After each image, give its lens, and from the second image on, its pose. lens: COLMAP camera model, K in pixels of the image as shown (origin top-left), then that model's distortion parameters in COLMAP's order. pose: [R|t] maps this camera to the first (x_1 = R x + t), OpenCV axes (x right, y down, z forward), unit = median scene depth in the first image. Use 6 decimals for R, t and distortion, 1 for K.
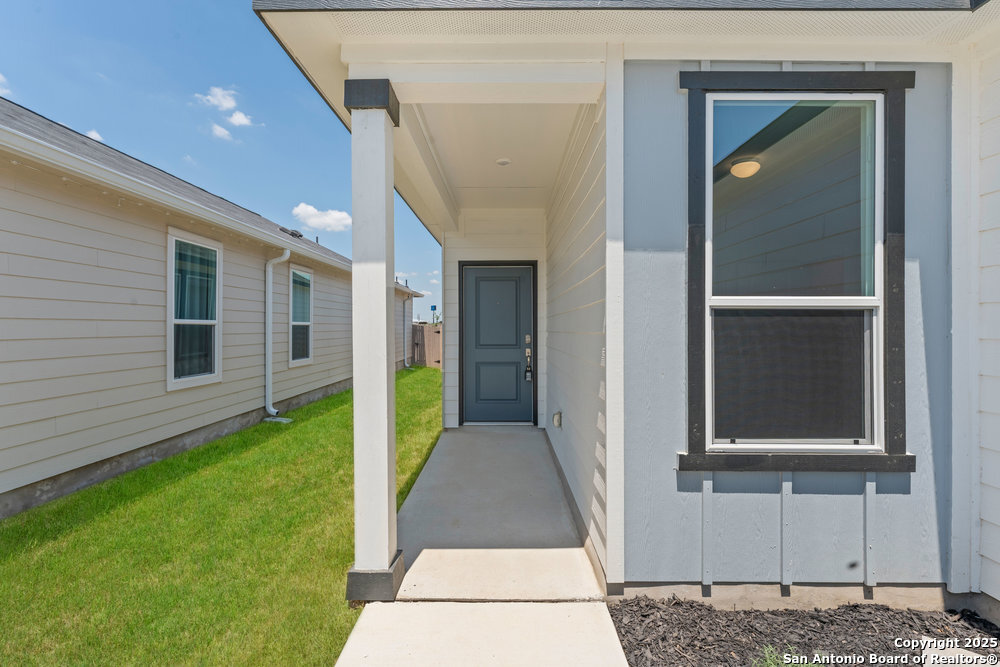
lens RADIAL K [[464.5, 0, 500.0], [0, 464.5, 333.5], [0, 0, 1]] dist [0.000763, 0.000069]
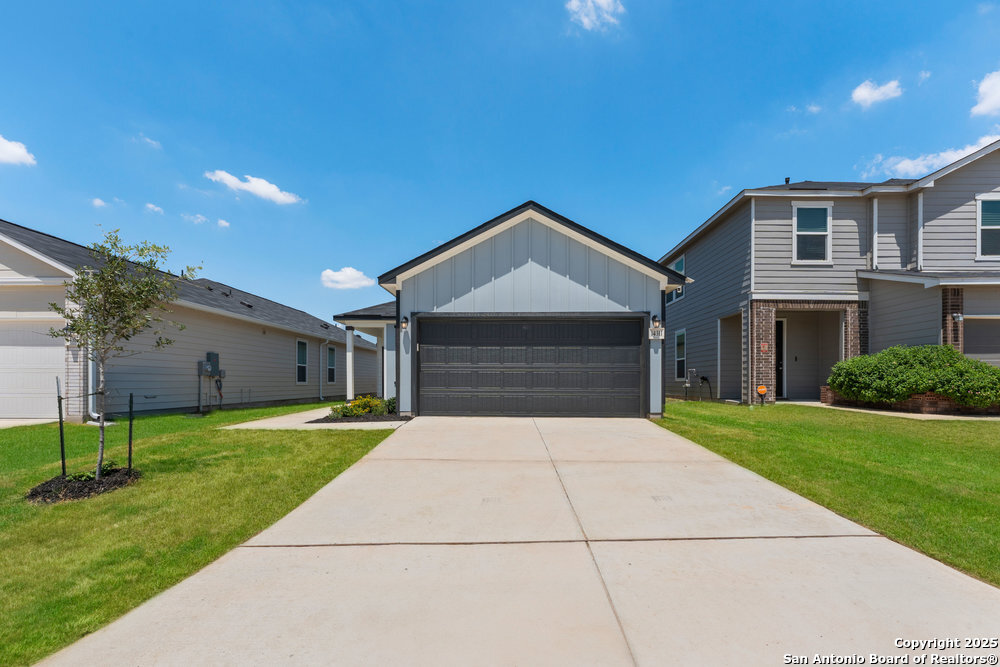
lens RADIAL K [[423.5, 0, 501.1], [0, 423.5, 385.7], [0, 0, 1]] dist [-0.001335, 0.000072]
pose [[0.999988, 0.002153, 0.004488, 0.873156], [-0.002134, 0.999988, -0.004344, 0.157086], [-0.004498, 0.004334, 0.999980, -2.366476]]
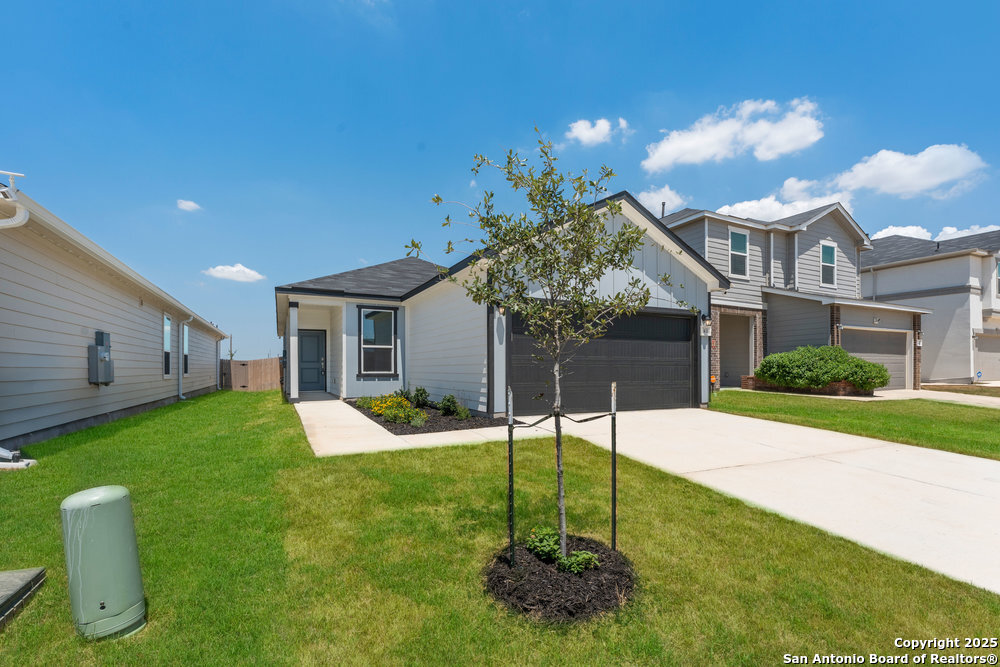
lens RADIAL K [[435.1, 0, 496.2], [0, 435.1, 367.3], [0, 0, 1]] dist [0.000511, 0.000073]
pose [[0.892493, 0.000502, 0.451061, -0.209662], [0.006795, 0.999871, -0.014557, 0.121841], [-0.451010, 0.016057, 0.892374, -1.974243]]
